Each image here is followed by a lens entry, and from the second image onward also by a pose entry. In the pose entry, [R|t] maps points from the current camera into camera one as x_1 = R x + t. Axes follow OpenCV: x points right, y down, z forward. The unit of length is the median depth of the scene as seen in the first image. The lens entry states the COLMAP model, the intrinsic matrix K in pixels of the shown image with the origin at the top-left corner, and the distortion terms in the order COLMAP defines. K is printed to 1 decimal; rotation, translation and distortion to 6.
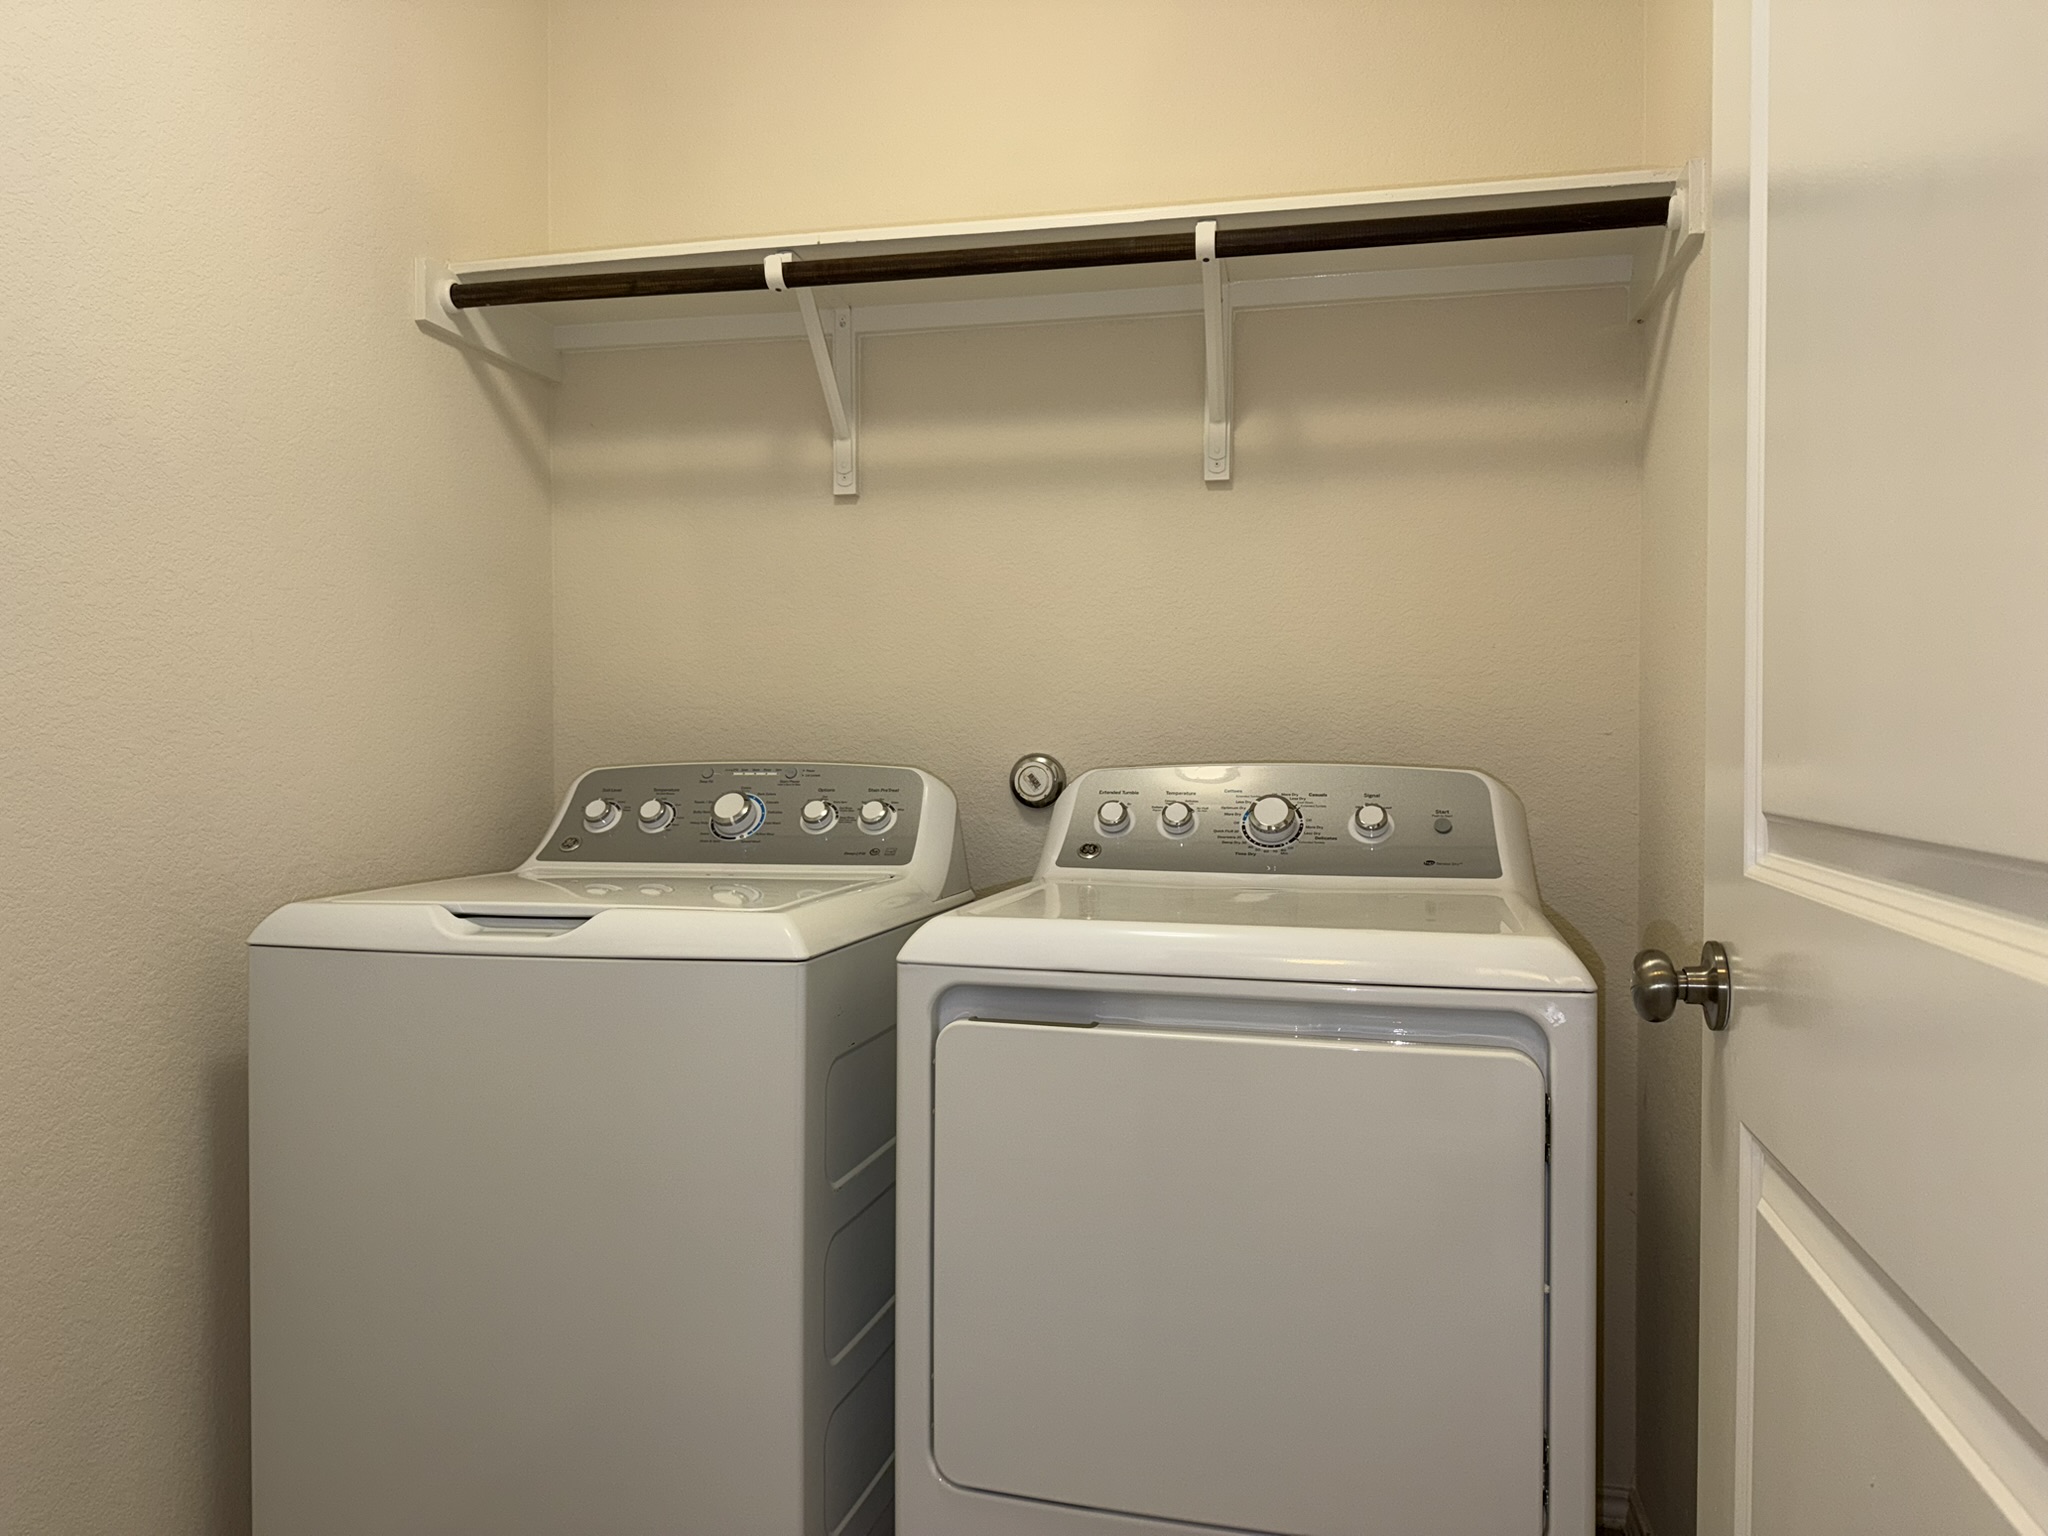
lens RADIAL K [[1433.7, 0, 1025.5], [0, 1433.7, 767.6], [0, 0, 1]] dist [0.046264, -0.055823]
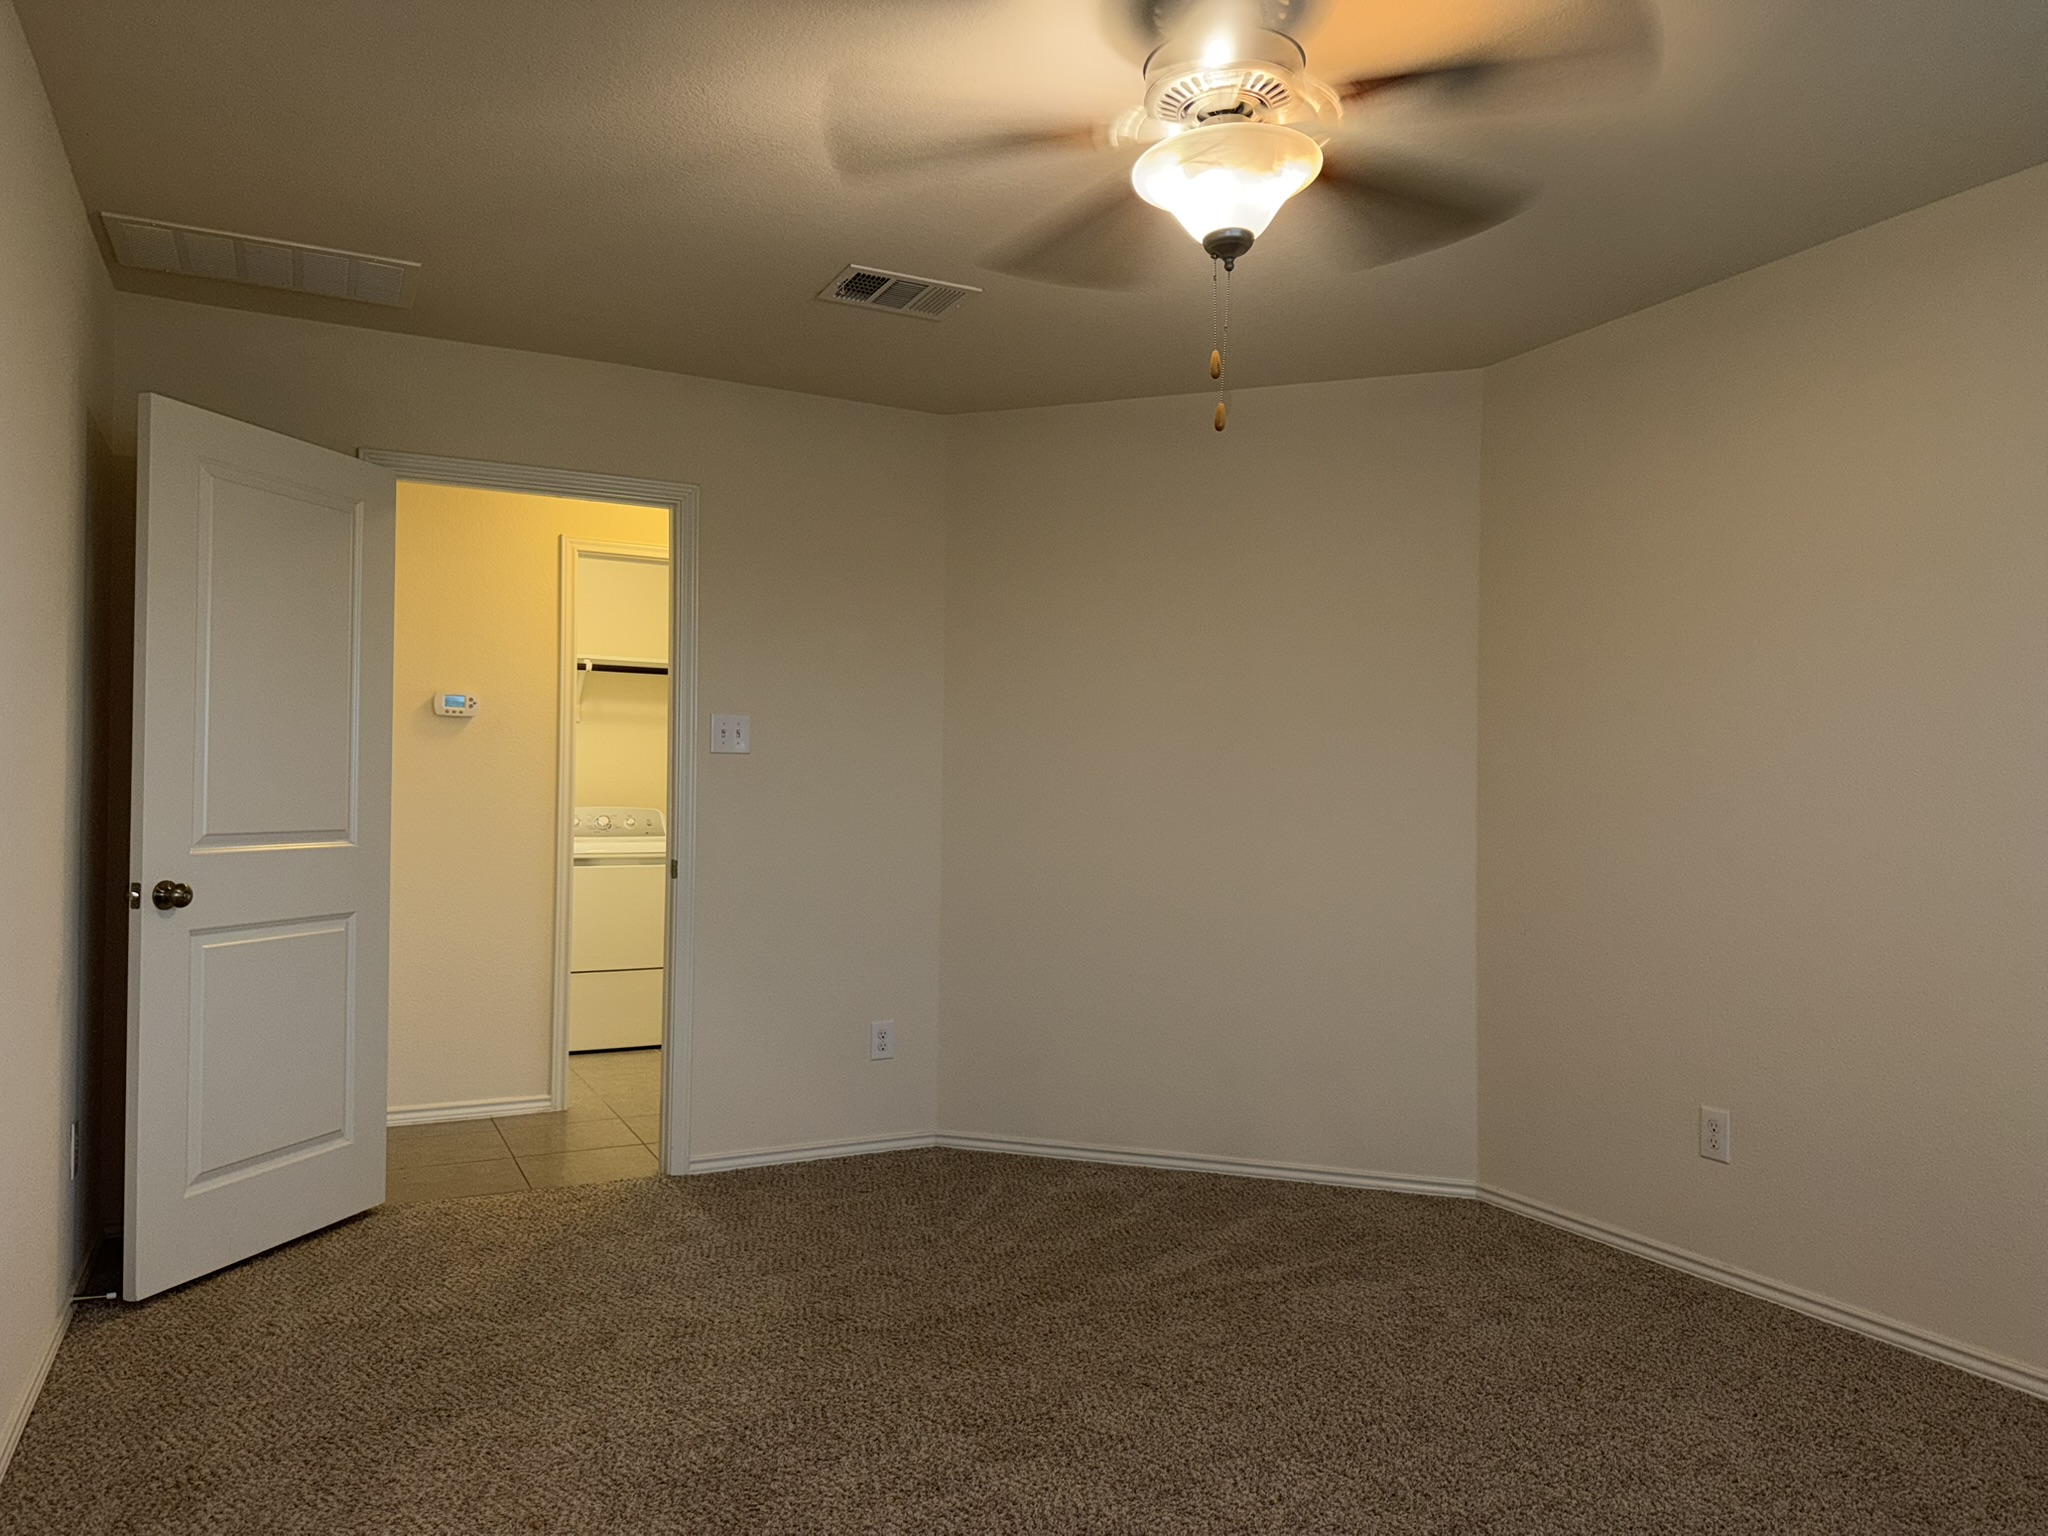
lens RADIAL K [[1433.7, 0, 1024.6], [0, 1433.7, 769.9], [0, 0, 1]] dist [0.046264, -0.055823]
pose [[0.753593, 0.005686, 0.657316, -1.411649], [0.002221, 0.999935, -0.011196, -0.054355], [-0.657337, 0.009897, 0.753532, -2.429643]]
